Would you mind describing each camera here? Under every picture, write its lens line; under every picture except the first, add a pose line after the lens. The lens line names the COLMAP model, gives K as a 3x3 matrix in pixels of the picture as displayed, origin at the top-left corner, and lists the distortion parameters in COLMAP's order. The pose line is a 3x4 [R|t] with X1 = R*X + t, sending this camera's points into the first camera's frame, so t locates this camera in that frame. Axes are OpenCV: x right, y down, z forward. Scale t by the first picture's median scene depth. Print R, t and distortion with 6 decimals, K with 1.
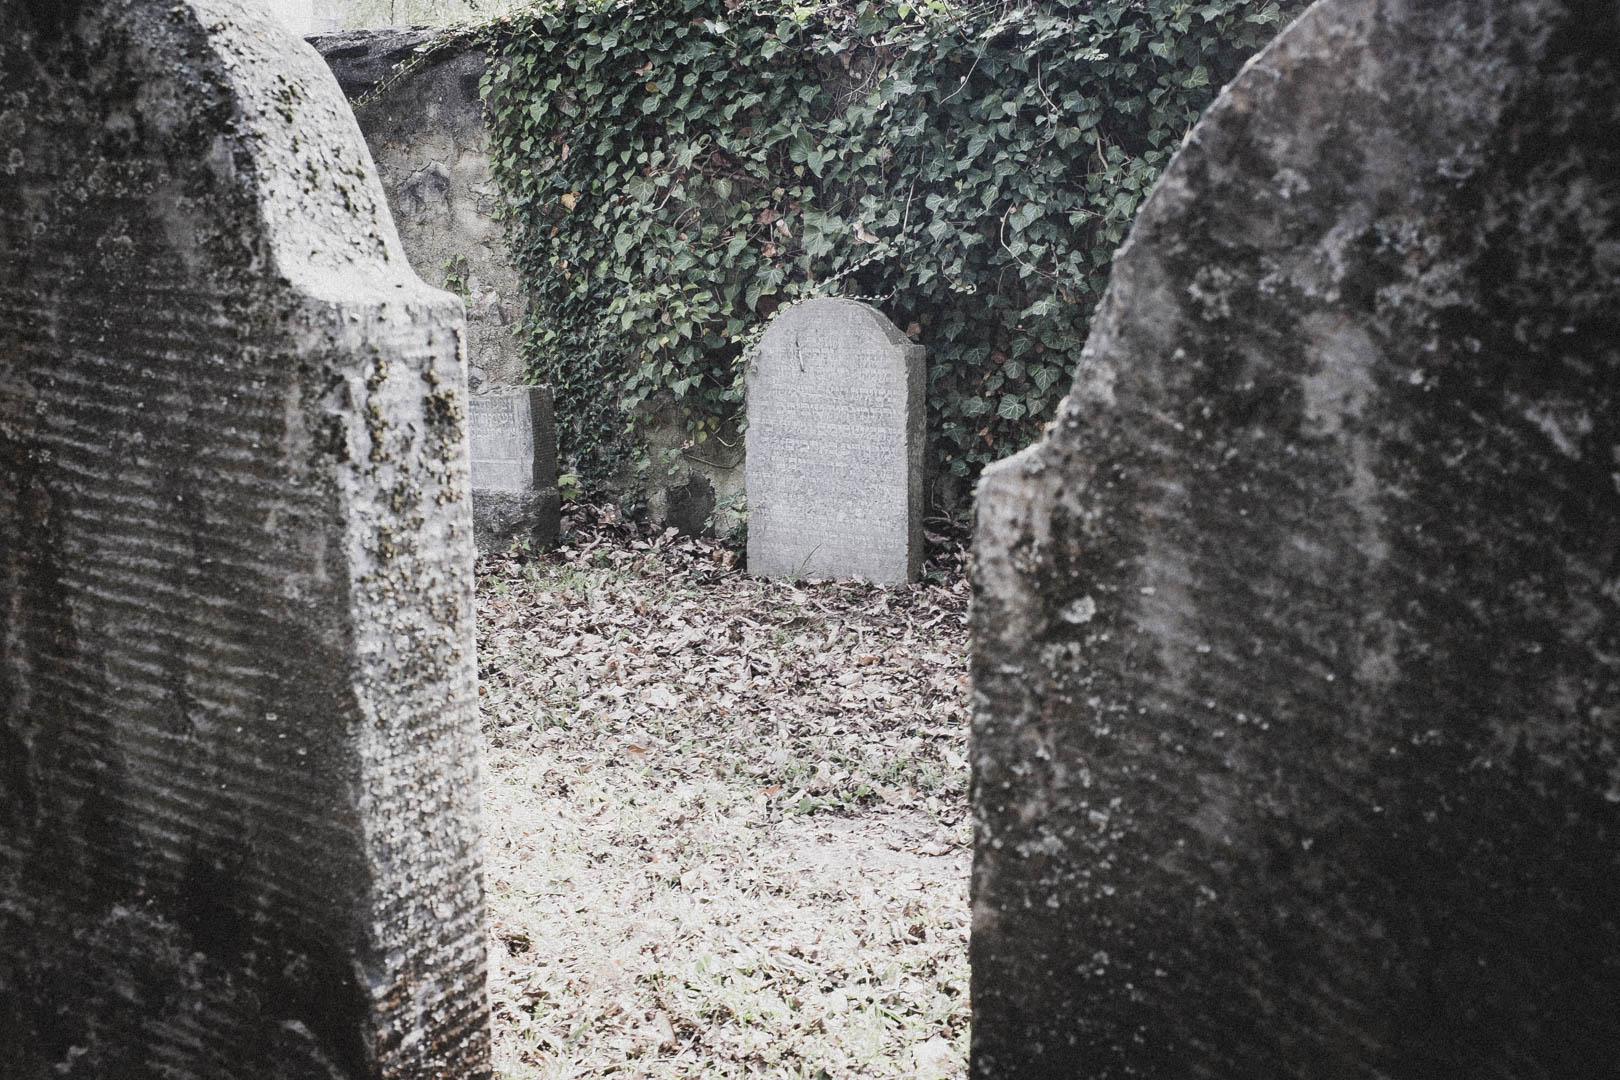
lens RADIAL K [[1638.1, 0, 808.6], [0, 1638.1, 536.3], [0, 0, 1]] dist [-0.130779, 0.239332]
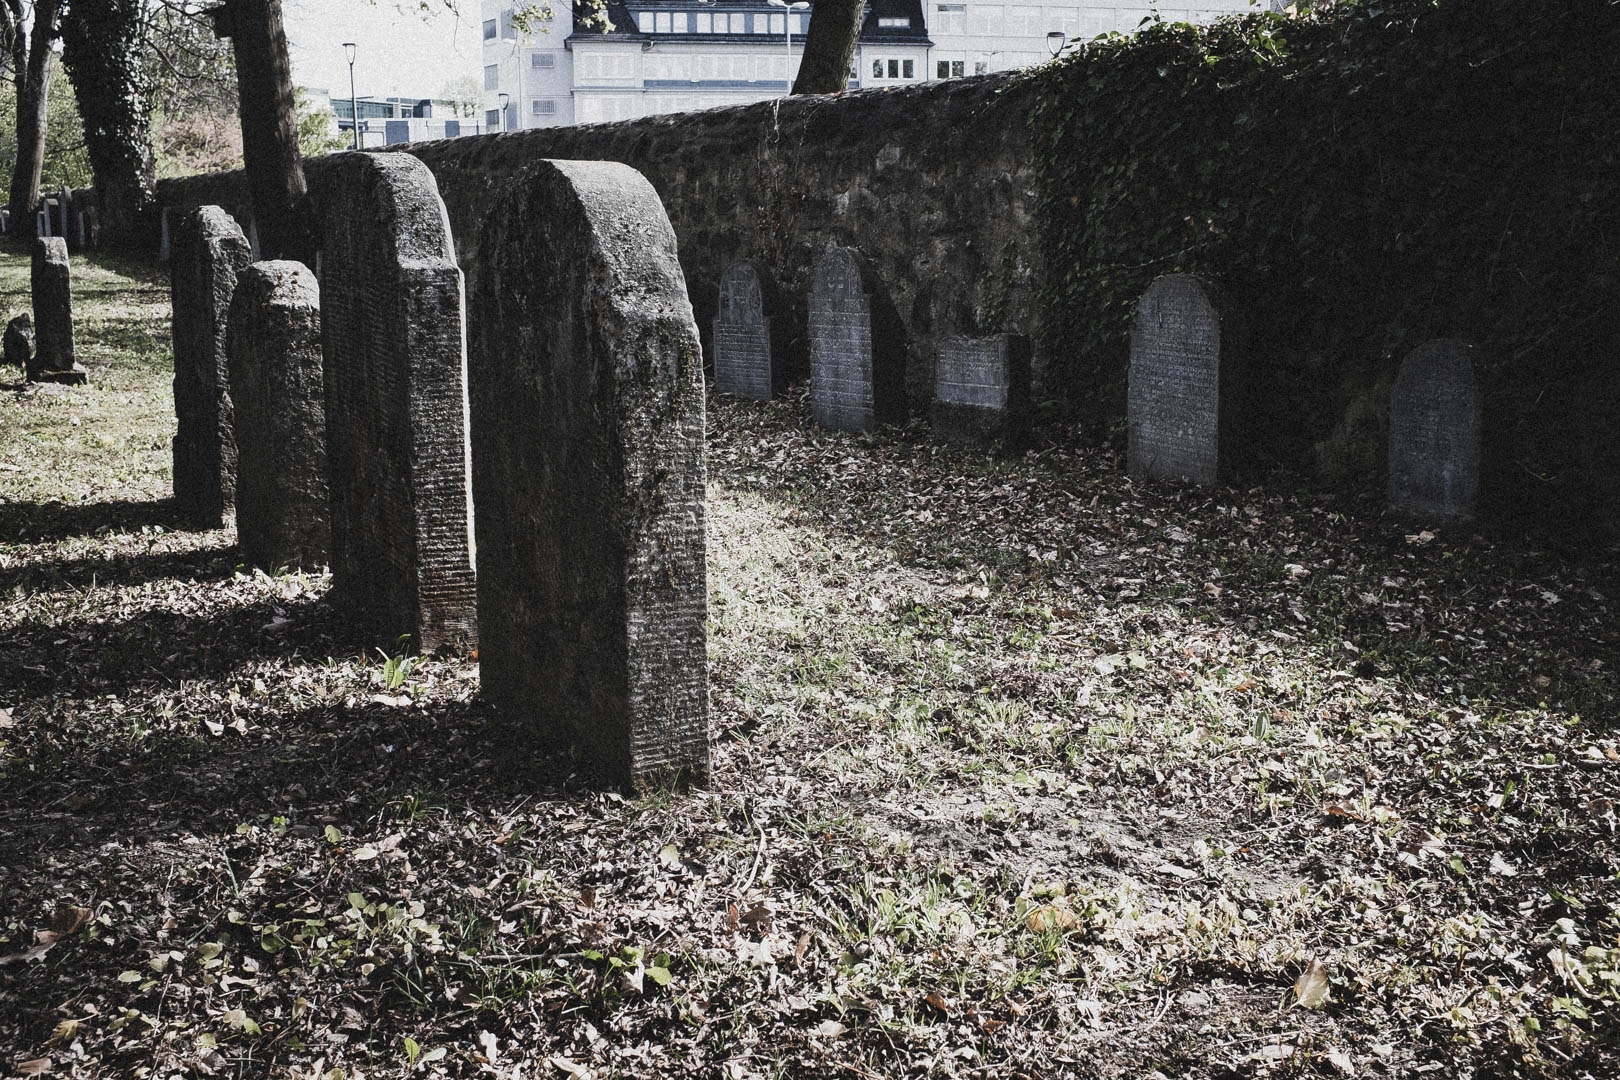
lens RADIAL K [[1638.1, 0, 808.6], [0, 1638.1, 536.3], [0, 0, 1]] dist [-0.130779, 0.239332]
pose [[0.841150, 0.088319, -0.533541, 0.506157], [-0.081179, 0.996017, 0.036892, 0.050613], [0.534674, 0.012280, 0.844969, -0.326332]]
